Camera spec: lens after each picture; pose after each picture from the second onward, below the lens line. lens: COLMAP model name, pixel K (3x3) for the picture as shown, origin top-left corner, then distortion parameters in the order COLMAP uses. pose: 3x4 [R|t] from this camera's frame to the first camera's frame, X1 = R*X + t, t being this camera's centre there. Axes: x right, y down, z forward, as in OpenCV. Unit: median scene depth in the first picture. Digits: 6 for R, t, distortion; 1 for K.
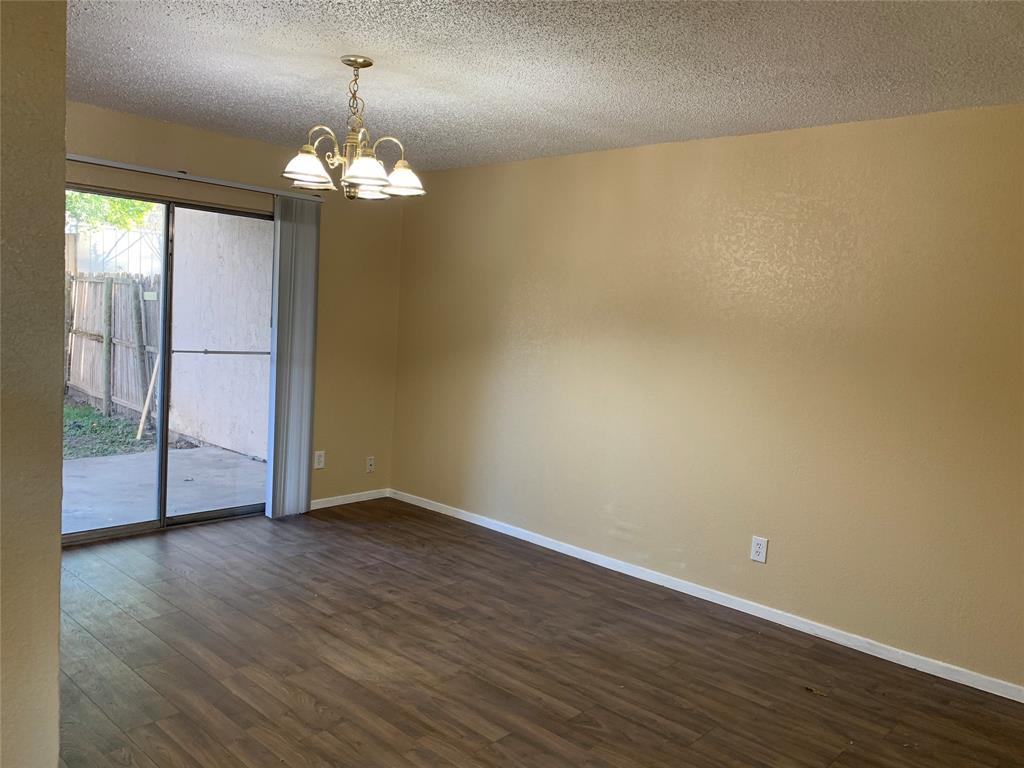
lens RADIAL K [[783.9, 0, 512.0], [0, 783.9, 384.0], [0, 0, 1]] dist [0.012035, -0.016954]
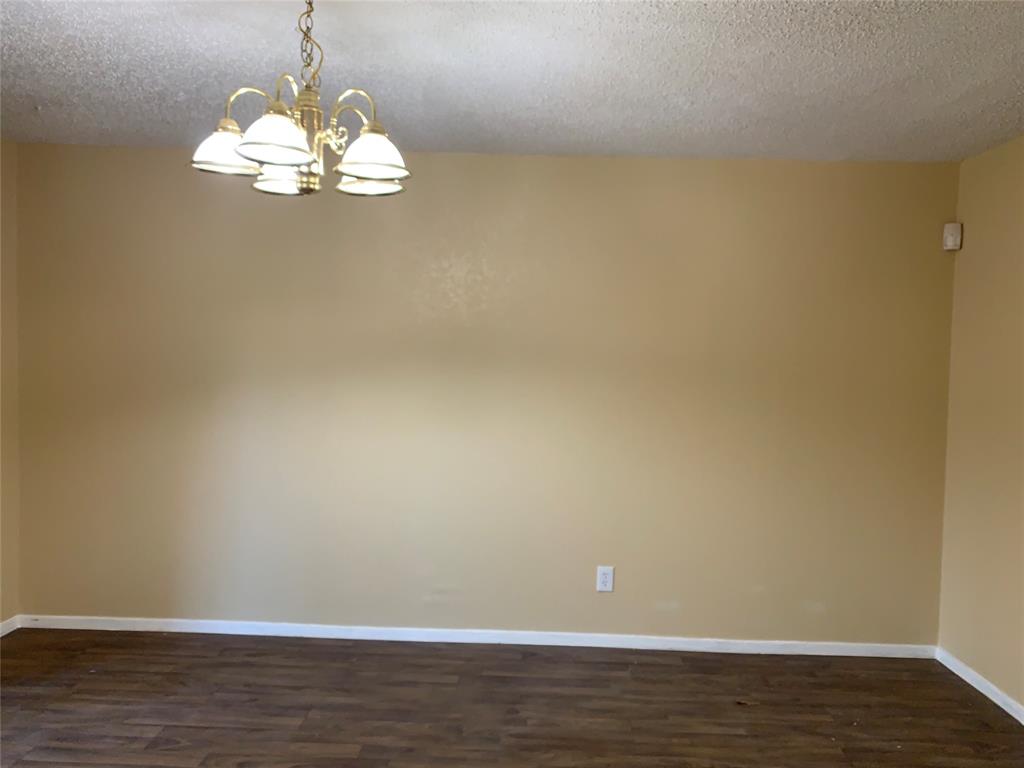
lens RADIAL K [[795.7, 0, 480.2], [0, 795.7, 381.0], [0, 0, 1]] dist [0.005146, -0.008813]
pose [[0.756925, -0.069120, 0.649836, -0.415323], [0.084675, 0.996381, 0.007352, -0.054783], [-0.647993, 0.049460, 0.760039, 0.316086]]
